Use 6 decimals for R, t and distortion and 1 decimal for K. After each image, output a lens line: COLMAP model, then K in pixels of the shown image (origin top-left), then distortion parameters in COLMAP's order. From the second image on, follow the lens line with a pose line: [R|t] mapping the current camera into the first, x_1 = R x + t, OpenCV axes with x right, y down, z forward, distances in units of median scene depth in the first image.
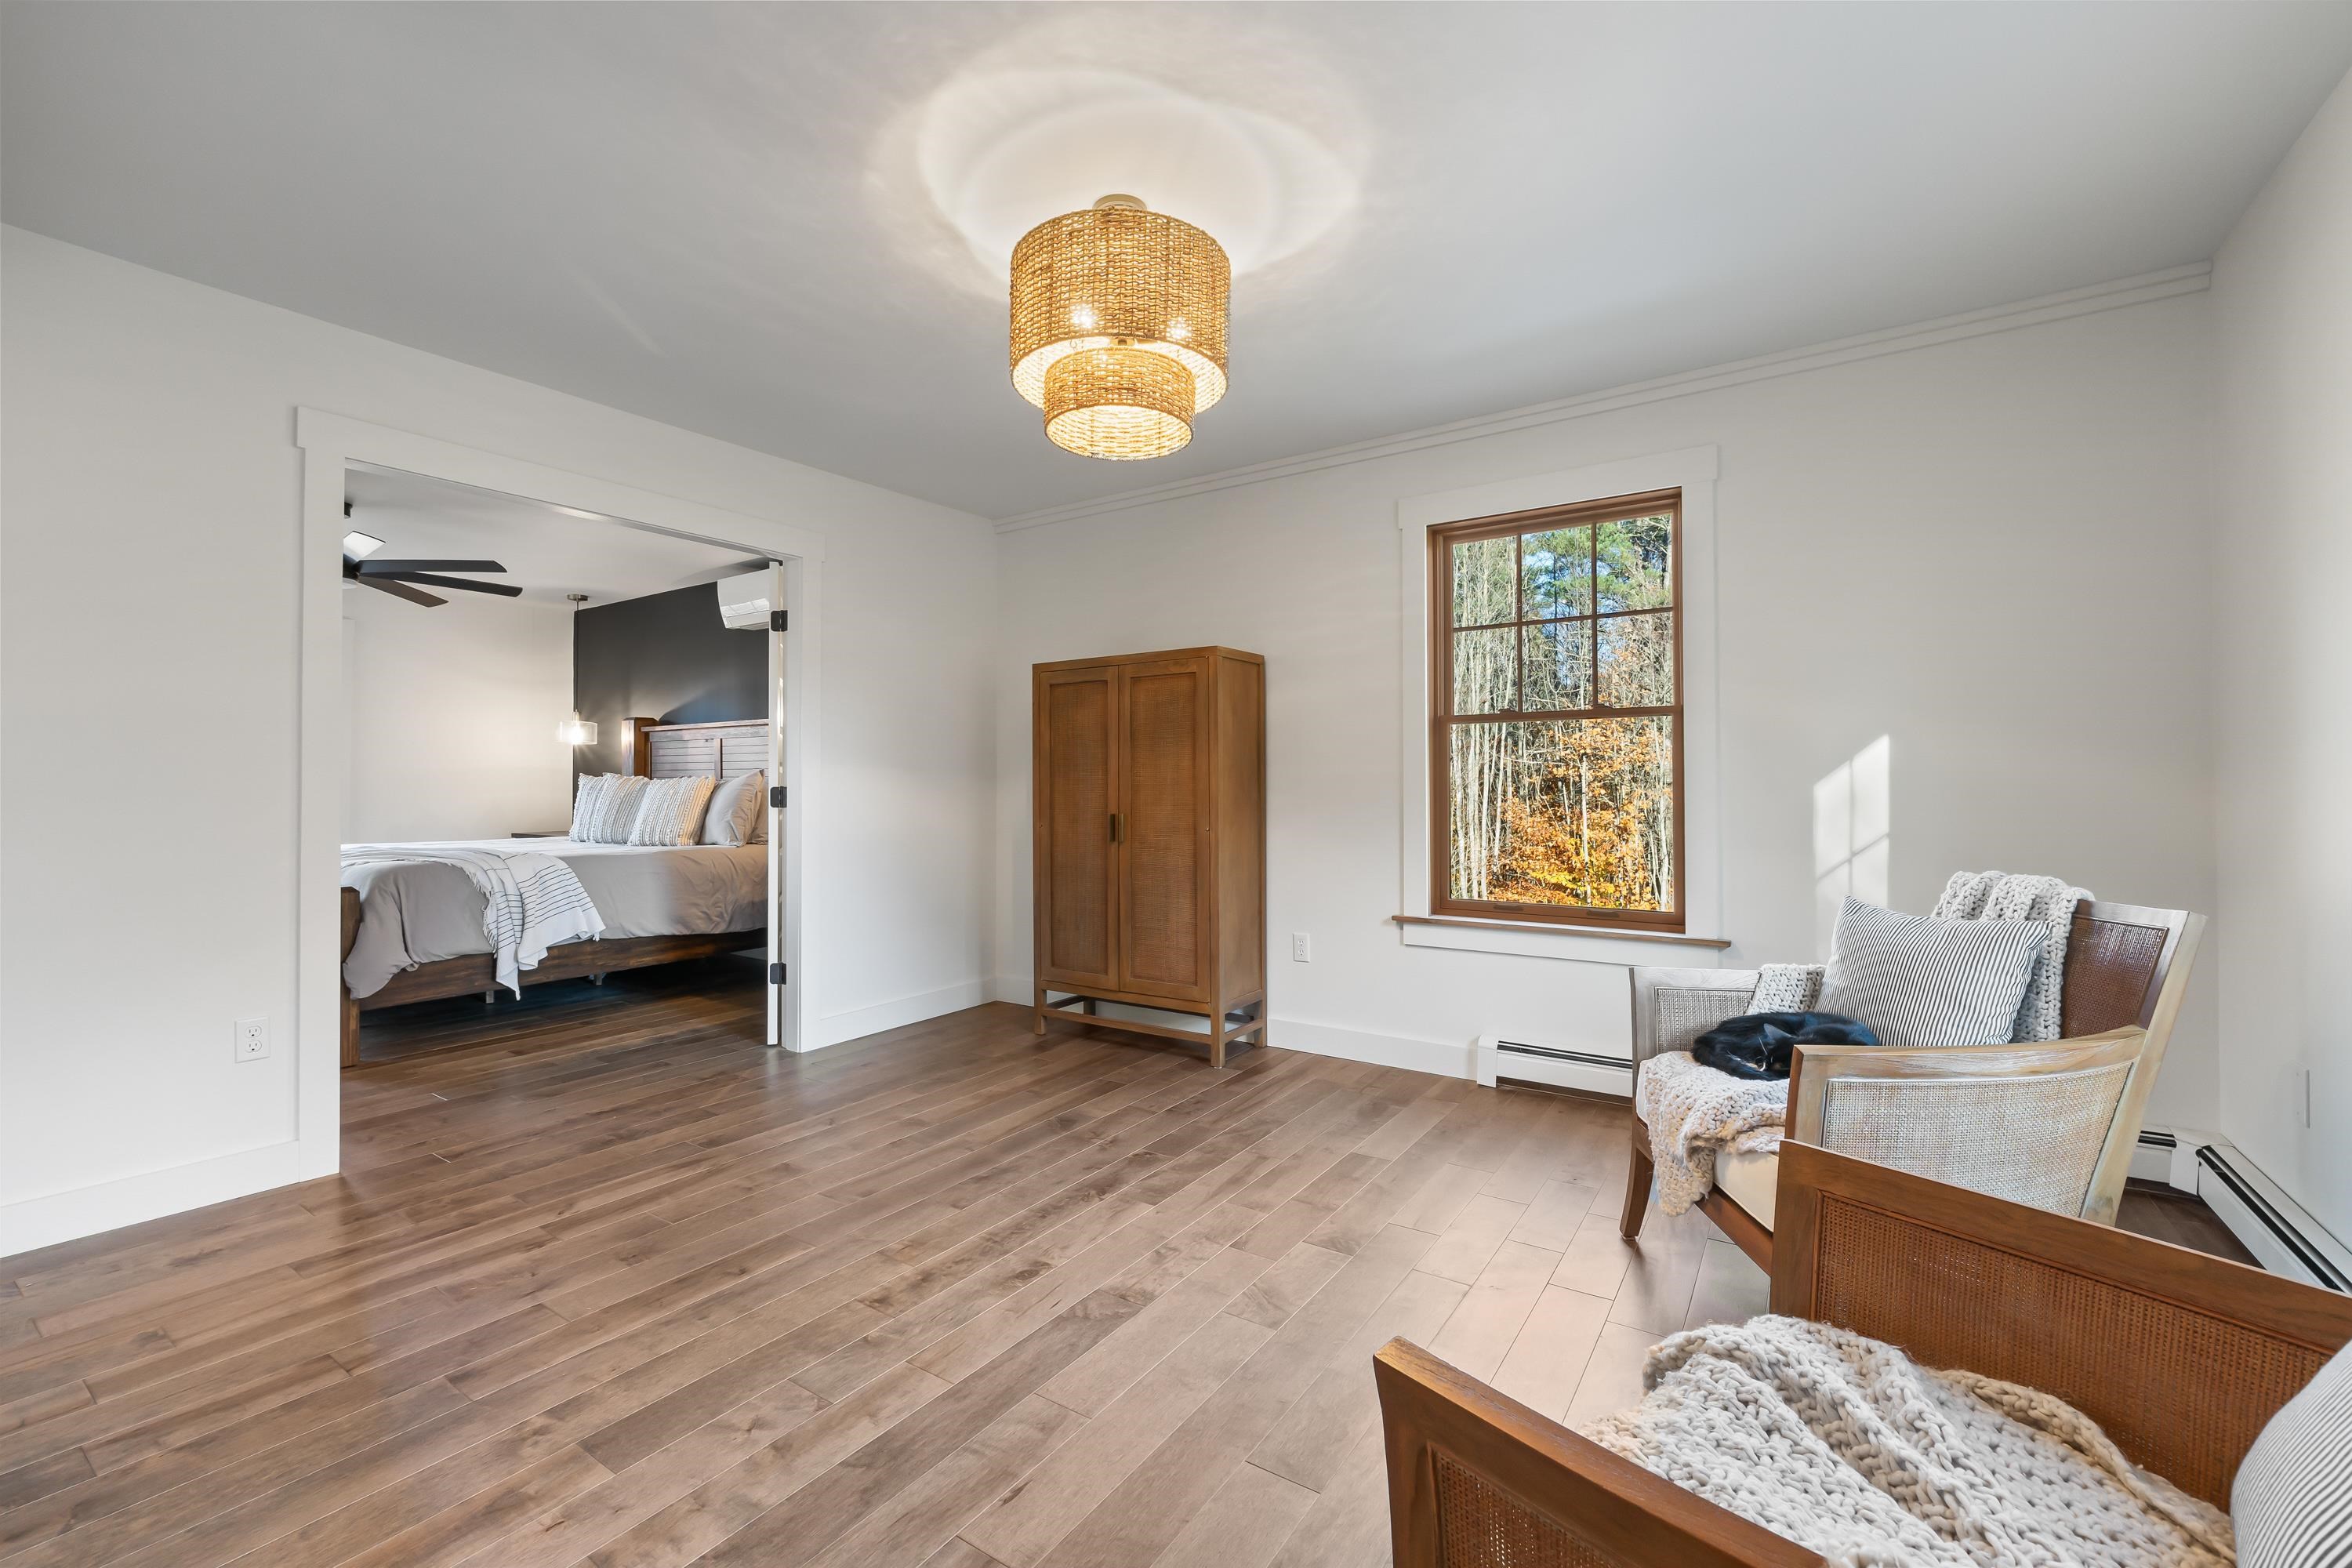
lens RADIAL K [[980.8, 0, 1174.2], [0, 980.8, 787.3], [0, 0, 1]] dist [-0.004247, -0.000646]
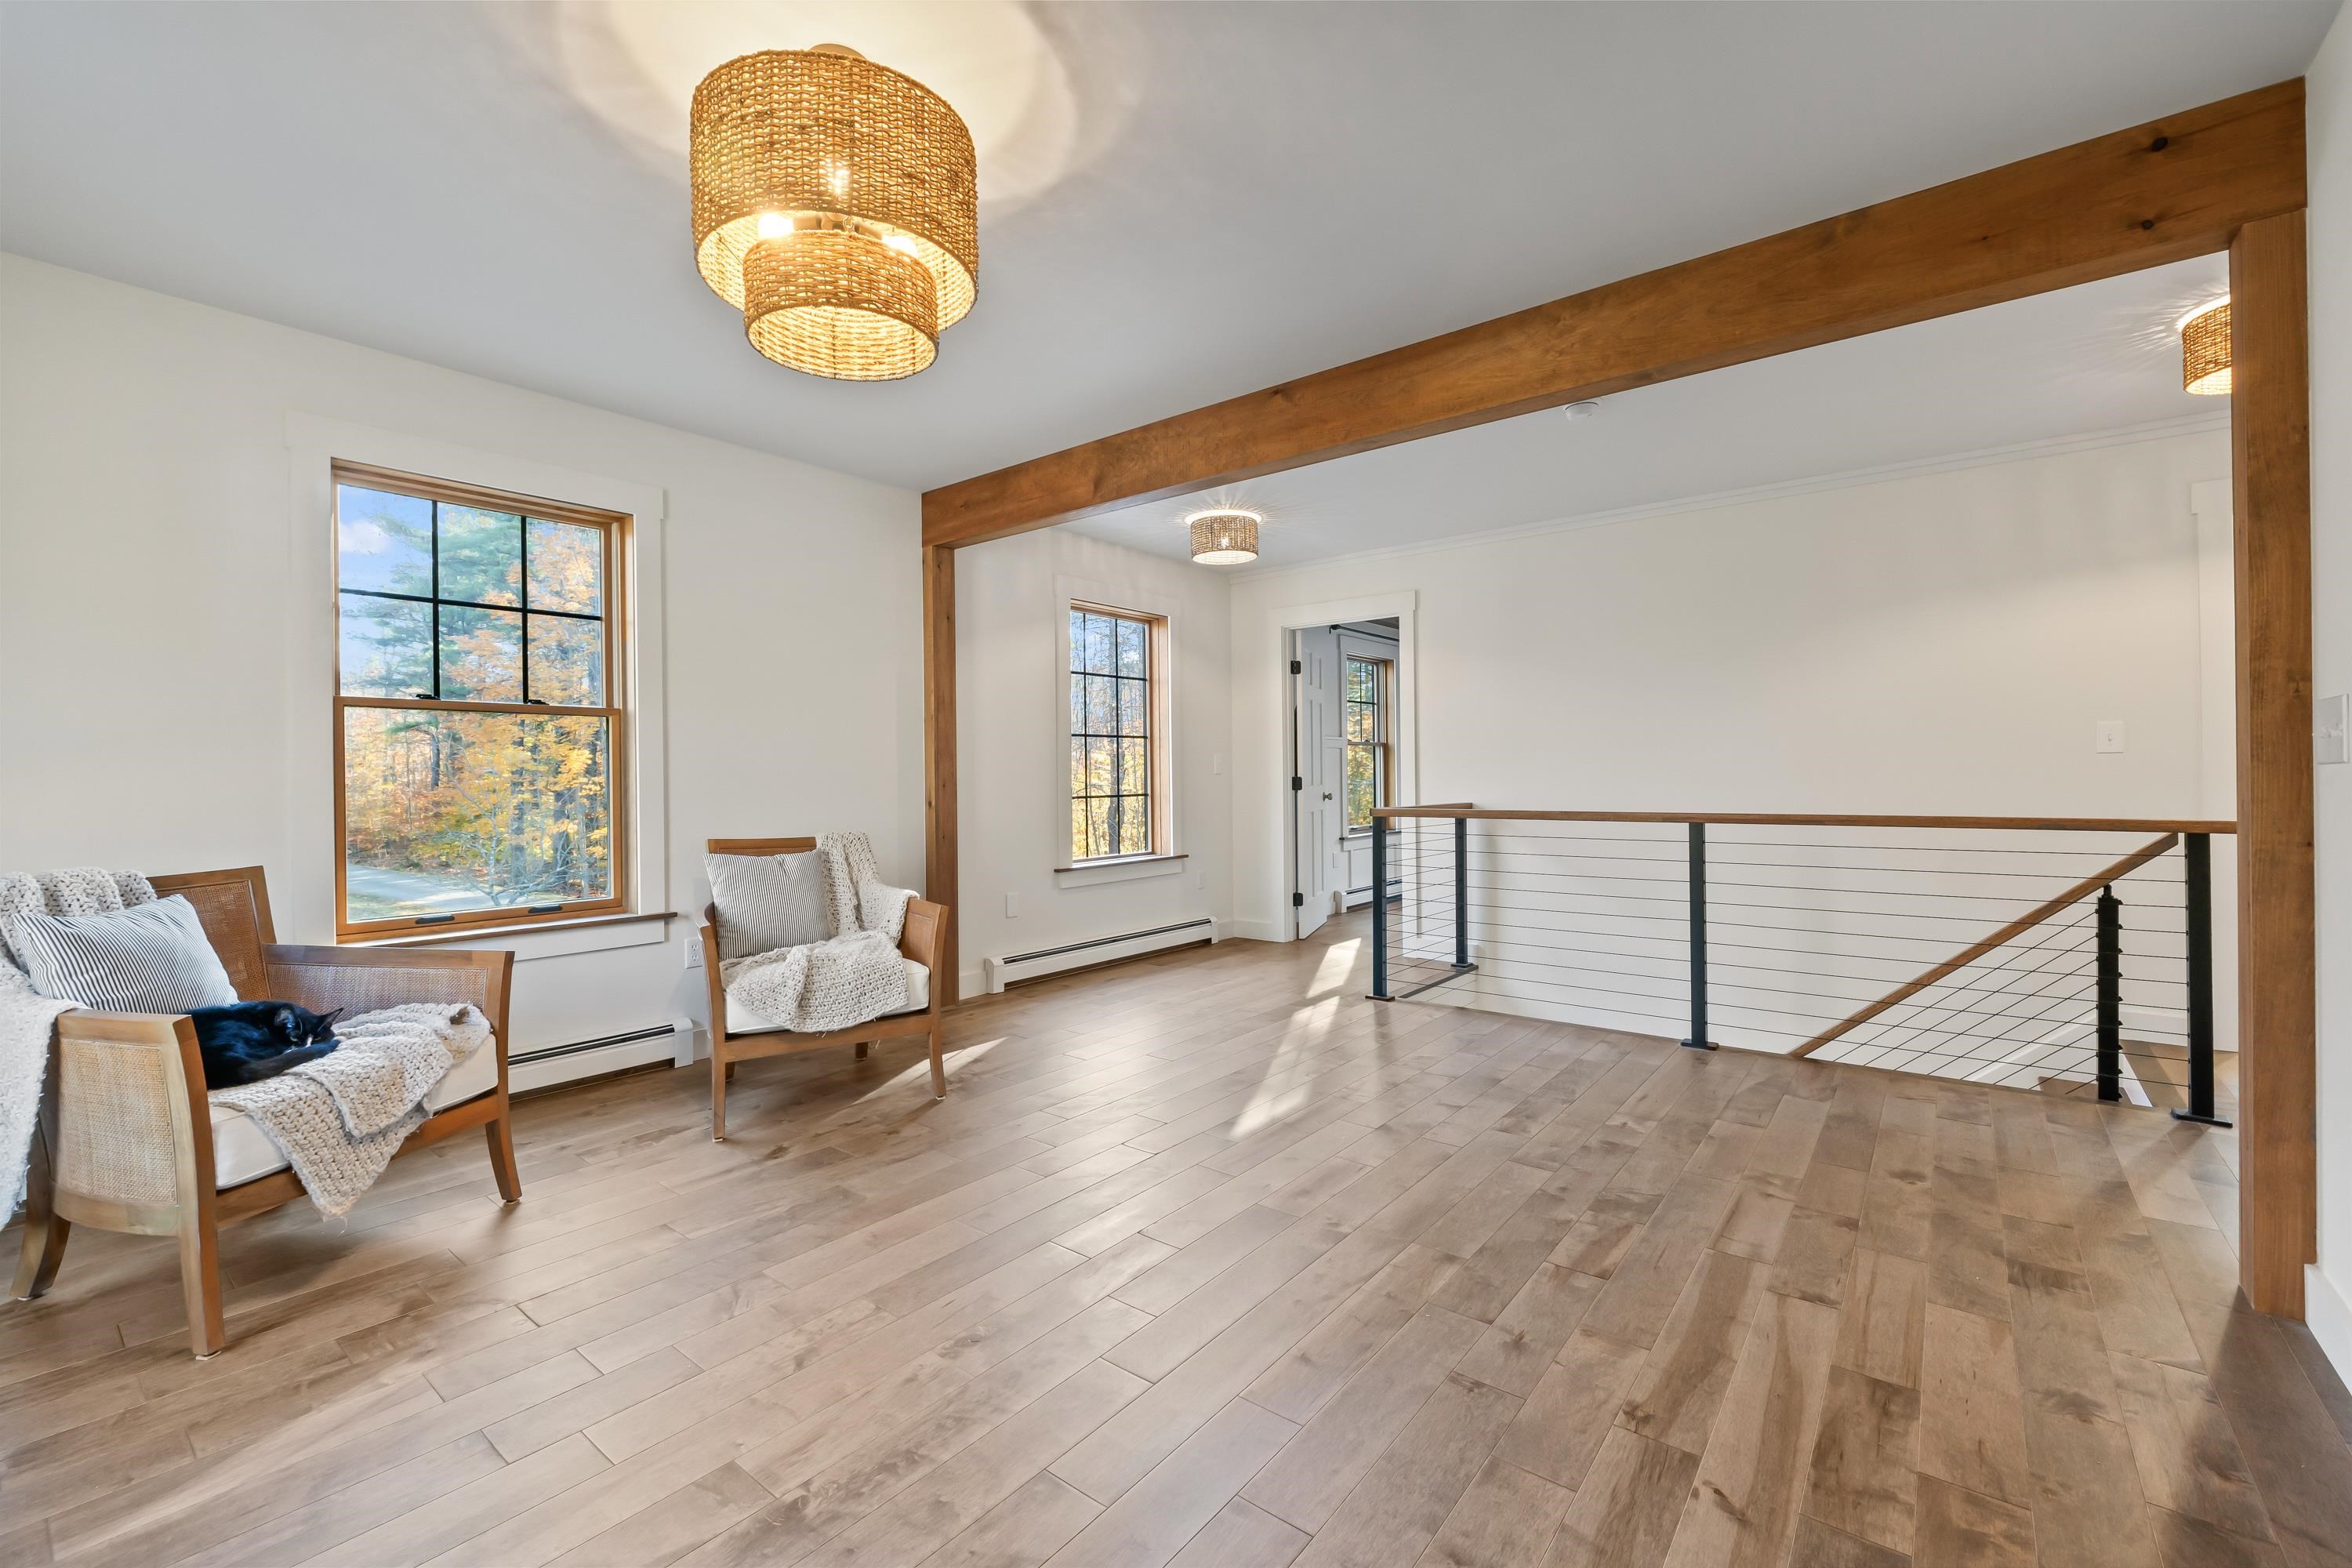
lens RADIAL K [[981.7, 0, 1177.7], [0, 981.7, 781.7], [0, 0, 1]] dist [0.000397, 0.000066]
pose [[-0.996781, 0.008924, 0.079675, -0.434805], [0.008619, 0.999954, -0.004168, 0.014060], [-0.079709, -0.003468, -0.996812, 1.967391]]
